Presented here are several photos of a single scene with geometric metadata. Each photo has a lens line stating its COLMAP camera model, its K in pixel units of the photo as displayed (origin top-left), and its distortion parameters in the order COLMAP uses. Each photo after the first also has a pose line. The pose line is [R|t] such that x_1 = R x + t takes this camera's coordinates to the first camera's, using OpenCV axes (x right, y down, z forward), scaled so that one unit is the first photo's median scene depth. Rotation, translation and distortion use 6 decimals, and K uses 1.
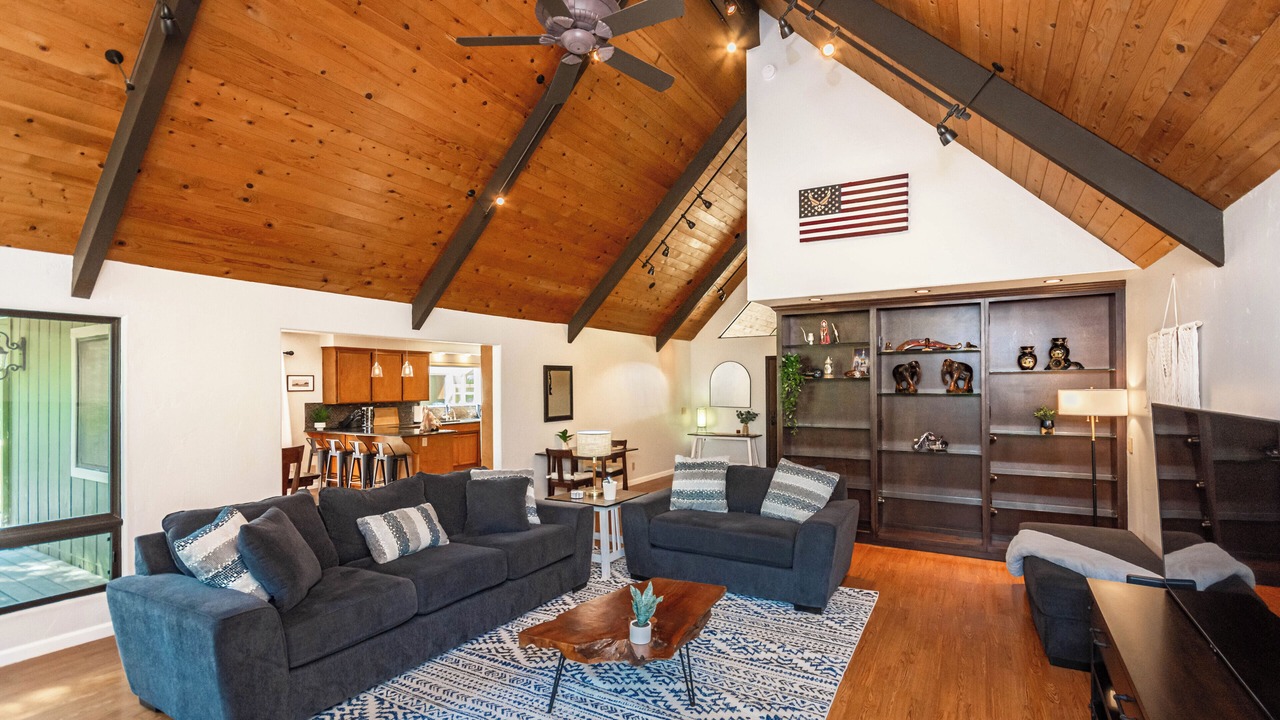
lens RADIAL K [[565.4, 0, 652.6], [0, 565.4, 372.0], [0, 0, 1]] dist [0.000508, -0.000004]
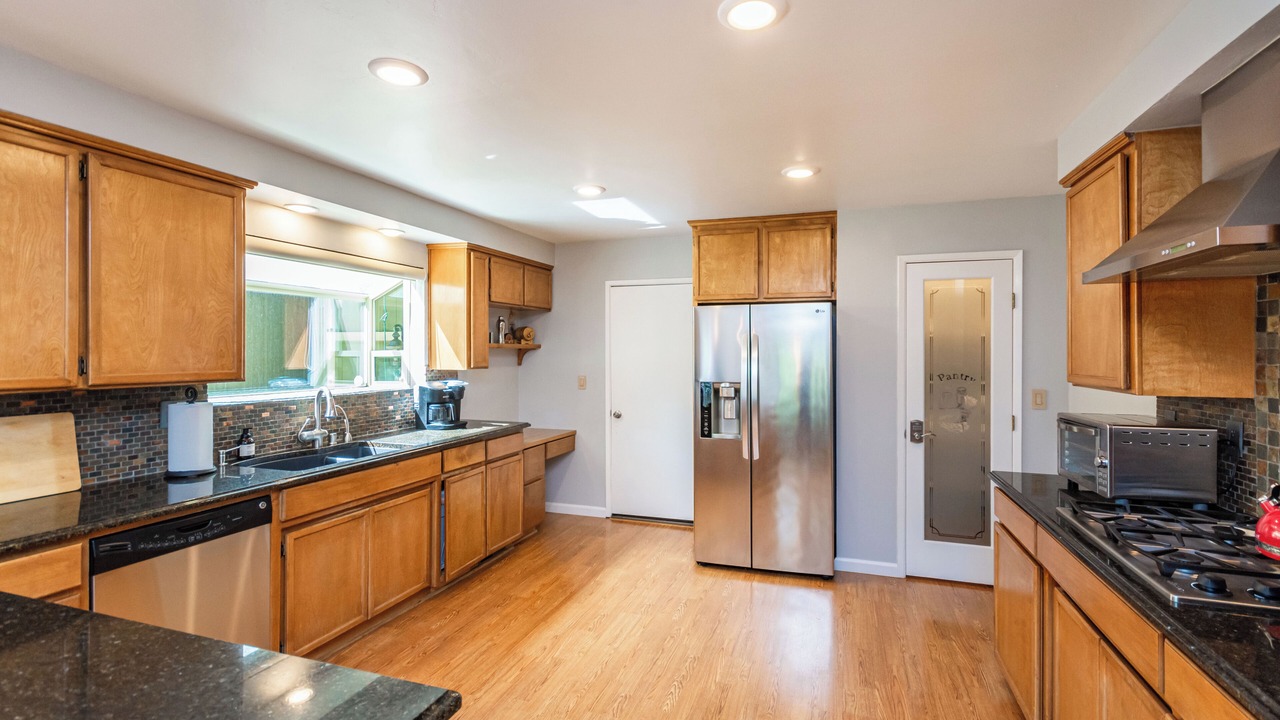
lens RADIAL K [[576.5, 0, 654.7], [0, 576.5, 350.8], [0, 0, 1]] dist [0.000470, 0.000114]
pose [[0.981212, 0.013772, 0.192442, -0.310570], [-0.018497, 0.999569, 0.022779, 0.033412], [-0.192046, -0.025910, 0.981044, 0.834781]]
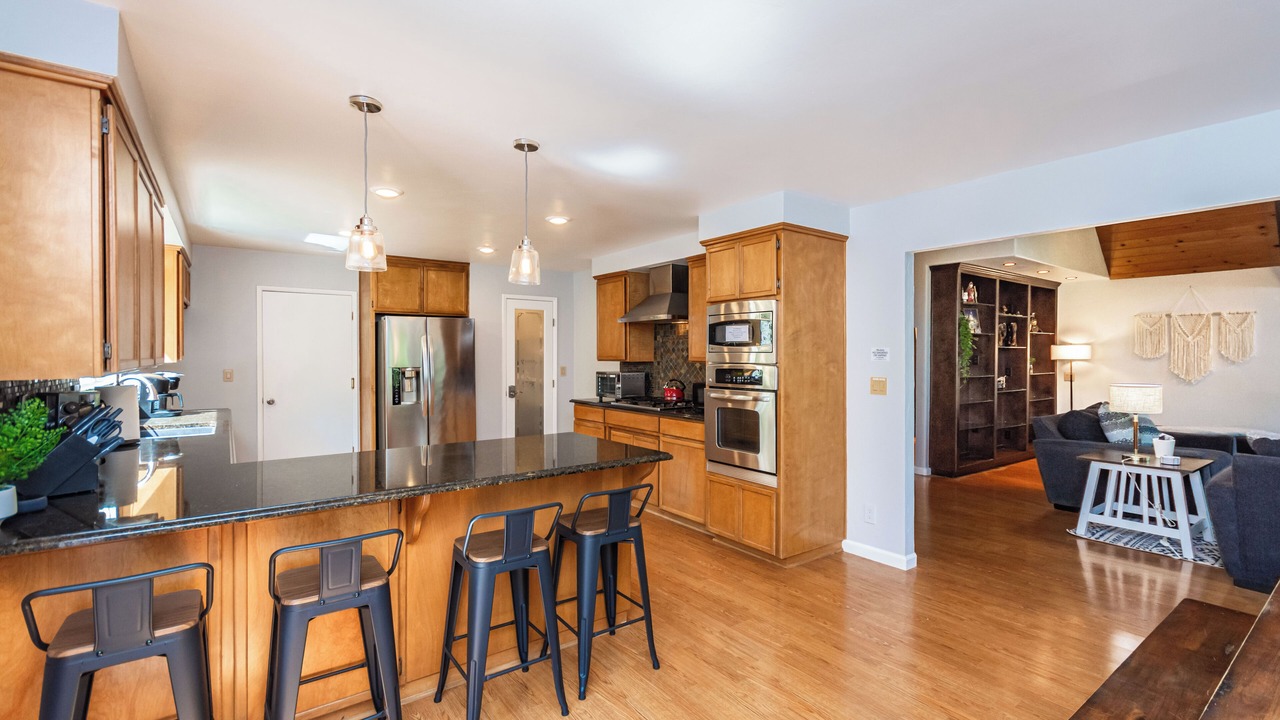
lens RADIAL K [[568.5, 0, 652.4], [0, 568.5, 355.4], [0, 0, 1]] dist [-0.000444, -0.000073]
pose [[0.403951, 0.008473, 0.914741, -0.650055], [-0.028397, 0.999591, 0.003281, 0.042236], [-0.914340, -0.027301, 0.404026, 0.737051]]
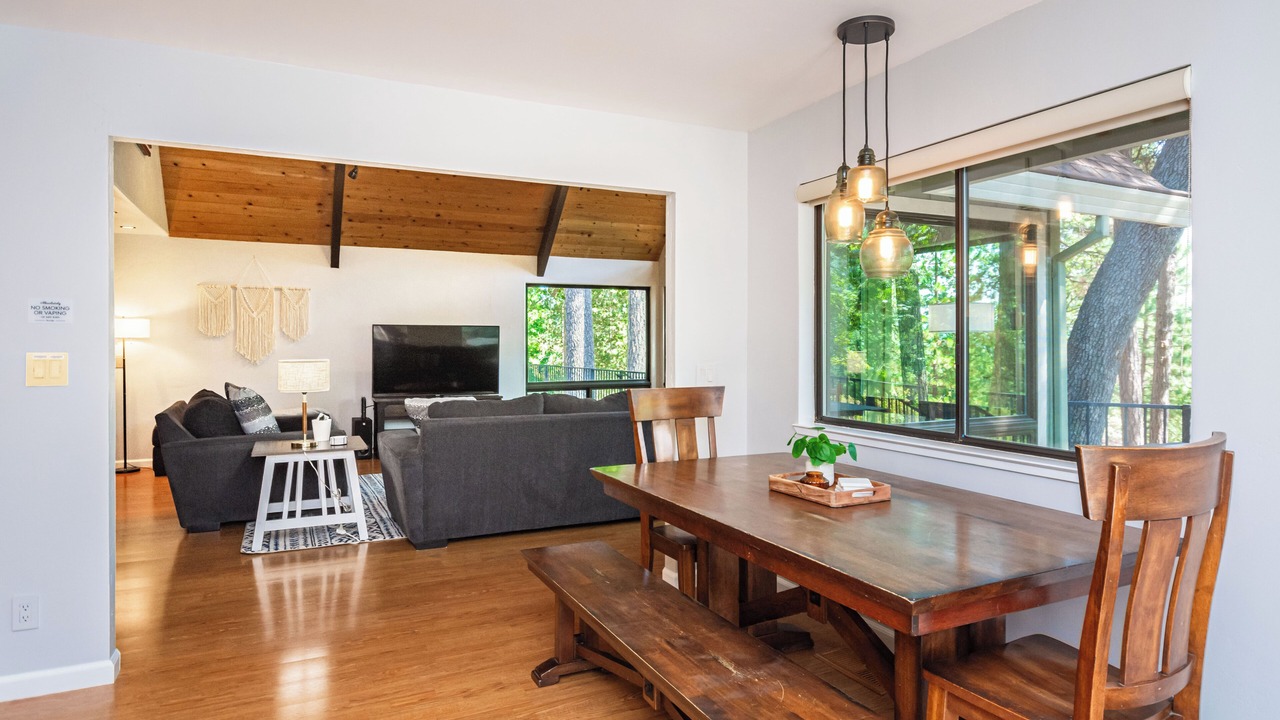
lens RADIAL K [[755.2, 0, 655.8], [0, 755.2, 342.1], [0, 0, 1]] dist [0.001420, 0.000564]
pose [[-0.827504, 0.012489, 0.561321, -0.569991], [-0.003157, 0.999633, -0.026895, 0.057959], [-0.561451, -0.024028, -0.827161, 0.867390]]
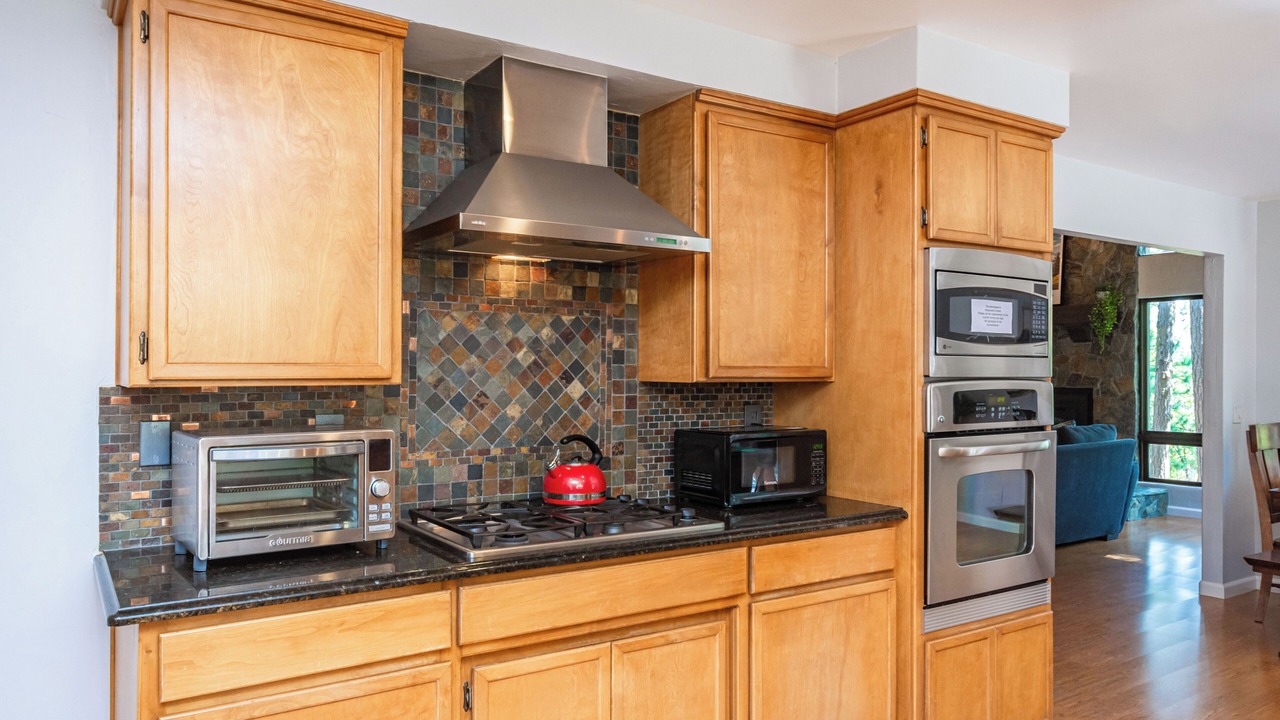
lens RADIAL K [[887.3, 0, 640.0], [0, 887.3, 360.0], [0, 0, 1]] dist [-0.002838, -0.001006]
pose [[-0.891103, 0.011903, 0.453645, -0.259512], [-0.004931, 0.999343, -0.035907, 0.053349], [-0.453774, -0.034234, -0.890459, 1.202145]]
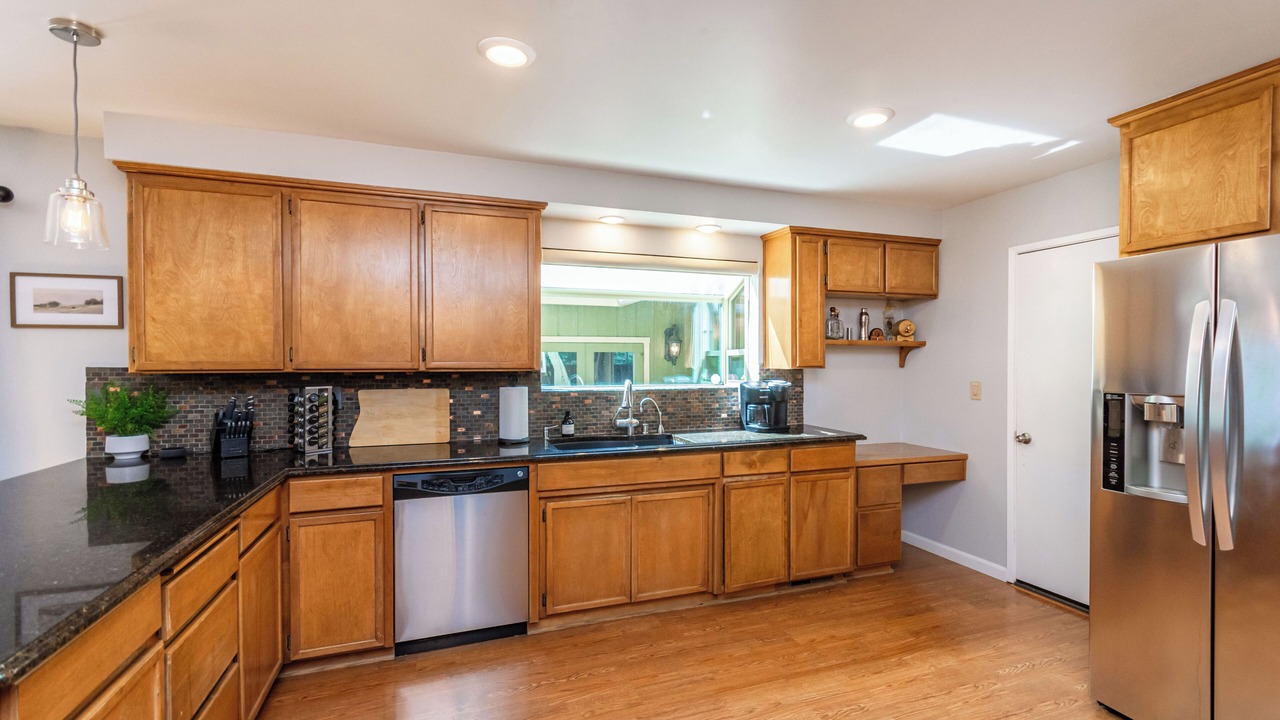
lens RADIAL K [[565.4, 0, 652.6], [0, 565.4, 372.0], [0, 0, 1]] dist [0.000508, -0.000004]
pose [[0.763745, 0.023893, -0.645075, -0.185131], [0.007523, 0.998917, 0.045906, 0.044572], [0.645474, -0.039913, 0.762739, 0.939936]]
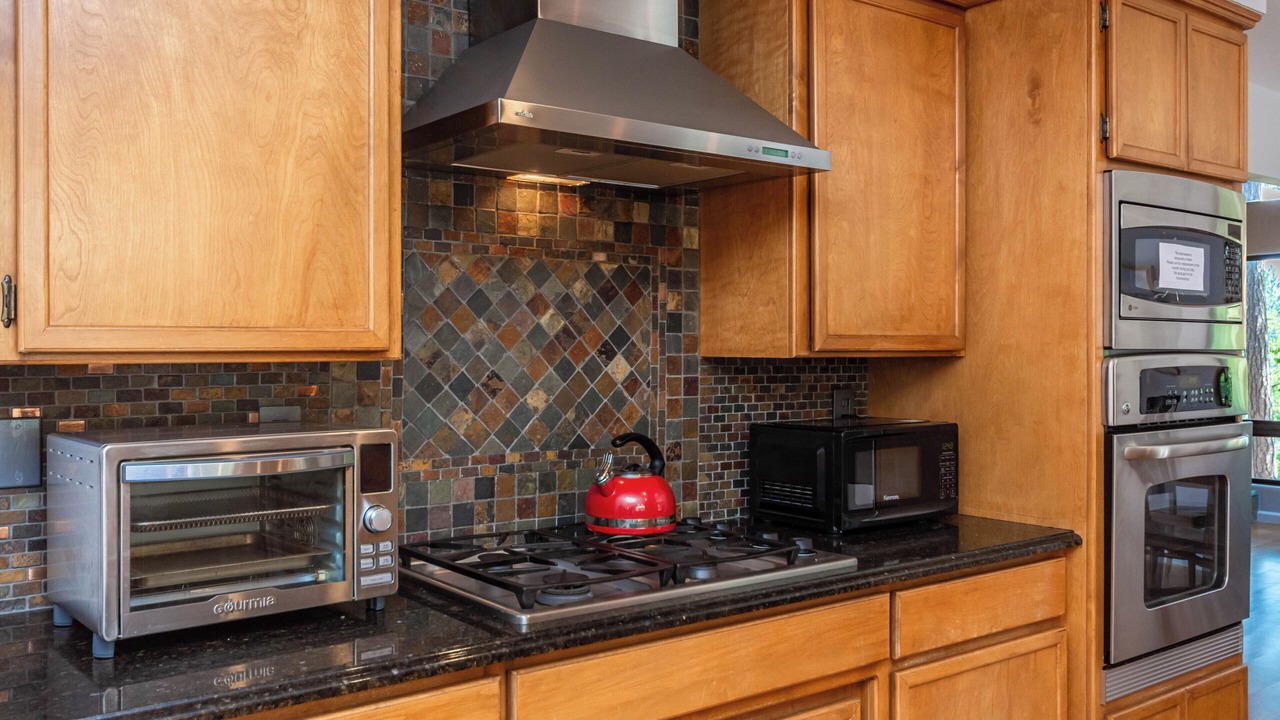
lens RADIAL K [[1078.2, 0, 641.2], [0, 1078.2, 344.4], [0, 0, 1]] dist [-0.004228, 0.000196]
pose [[-0.919069, 0.010367, 0.393960, -0.207356], [-0.000947, 0.999593, -0.028514, 0.054290], [-0.394095, -0.026579, -0.918685, 1.177264]]
